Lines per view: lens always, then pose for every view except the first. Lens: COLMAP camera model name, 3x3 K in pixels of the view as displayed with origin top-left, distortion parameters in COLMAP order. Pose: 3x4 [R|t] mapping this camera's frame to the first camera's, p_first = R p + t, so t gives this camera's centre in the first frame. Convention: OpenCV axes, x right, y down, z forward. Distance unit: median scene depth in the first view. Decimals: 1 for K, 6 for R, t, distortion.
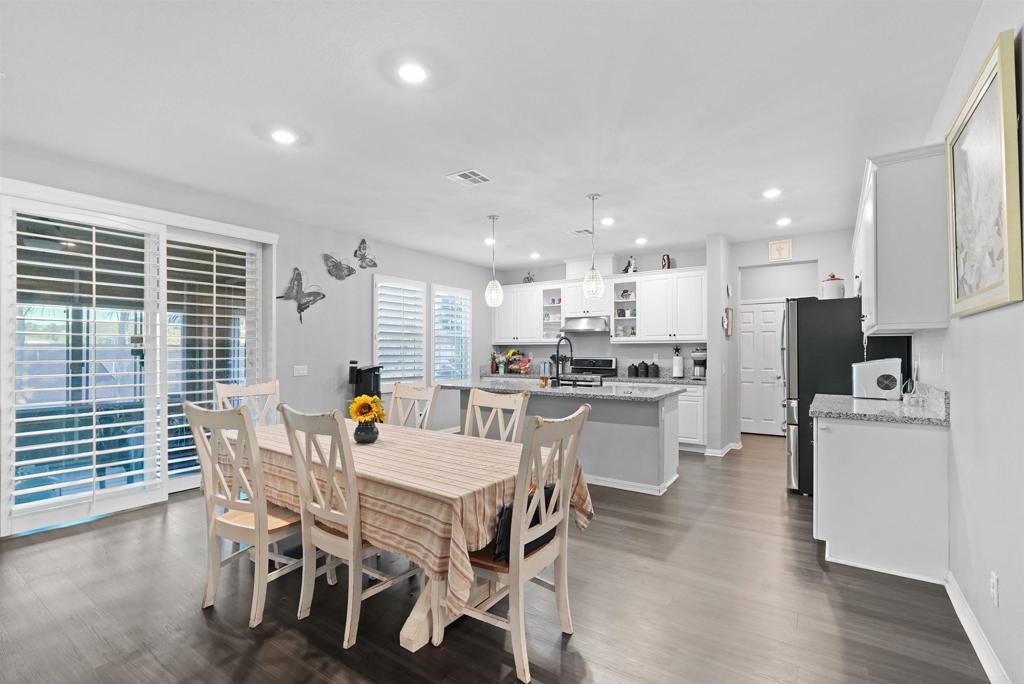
lens RADIAL K [[465.2, 0, 510.6], [0, 465.2, 351.2], [0, 0, 1]] dist [-0.003108, 0.006305]
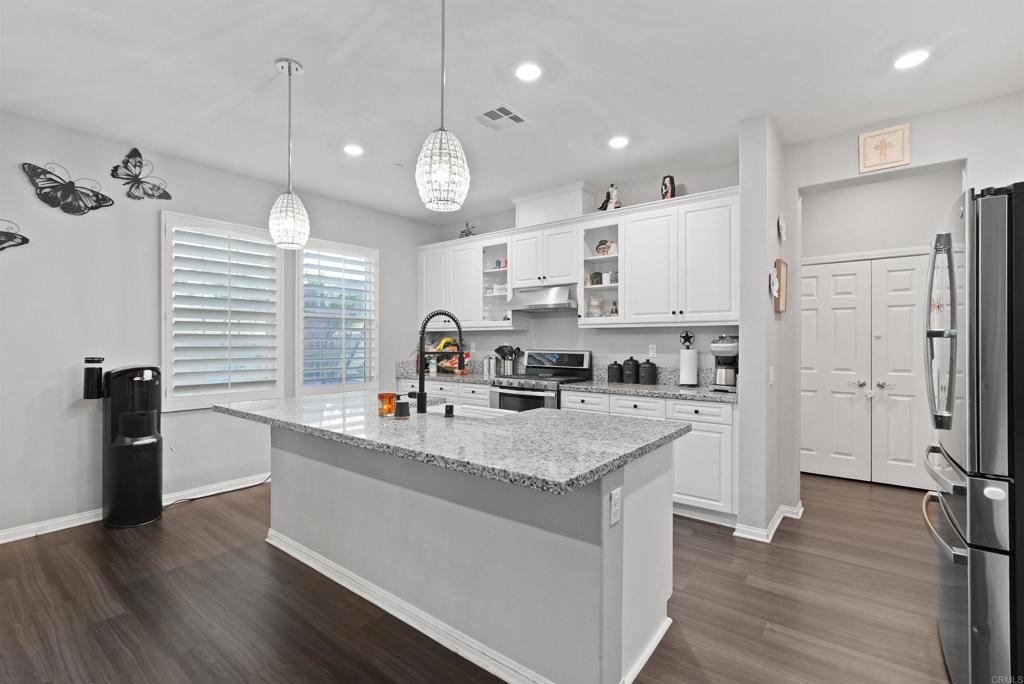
lens RADIAL K [[459.6, 0, 512.1], [0, 459.6, 344.8], [0, 0, 1]] dist [-0.003425, 0.006967]
pose [[0.998009, 0.000055, -0.063073, 0.174845], [0.000481, 0.999964, 0.008488, 0.000676], [0.063071, -0.008501, 0.997973, 0.409183]]
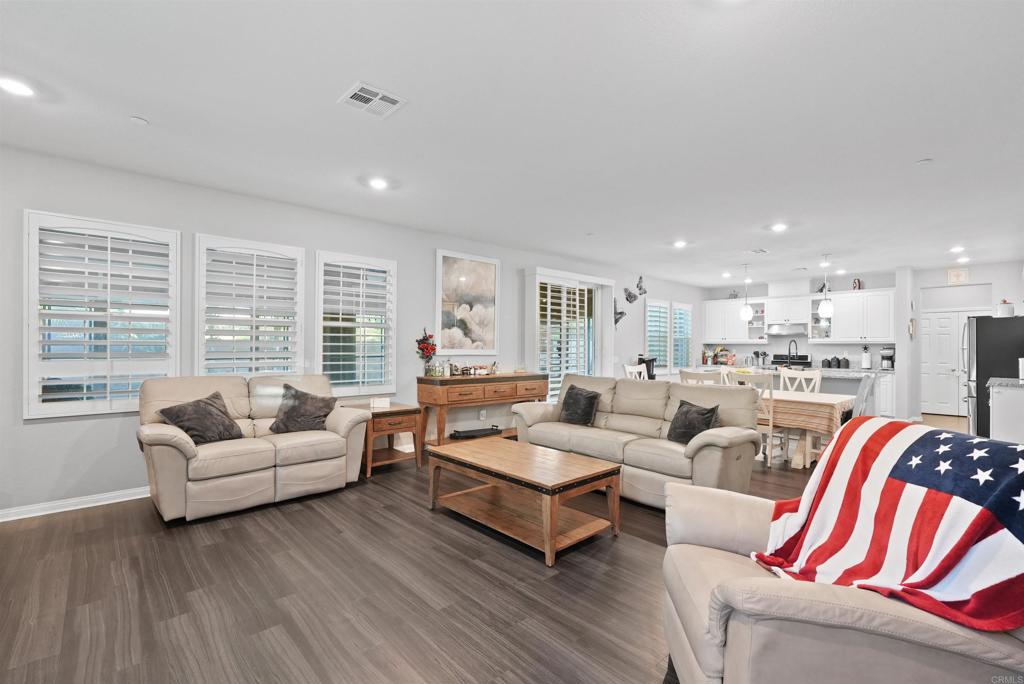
lens RADIAL K [[459.6, 0, 512.1], [0, 459.6, 344.8], [0, 0, 1]] dist [-0.003425, 0.006967]
pose [[0.977334, 0.005206, -0.211641, -0.373792], [-0.005850, 0.999980, -0.002419, -0.003753], [0.211624, 0.003602, 0.977344, -0.543827]]
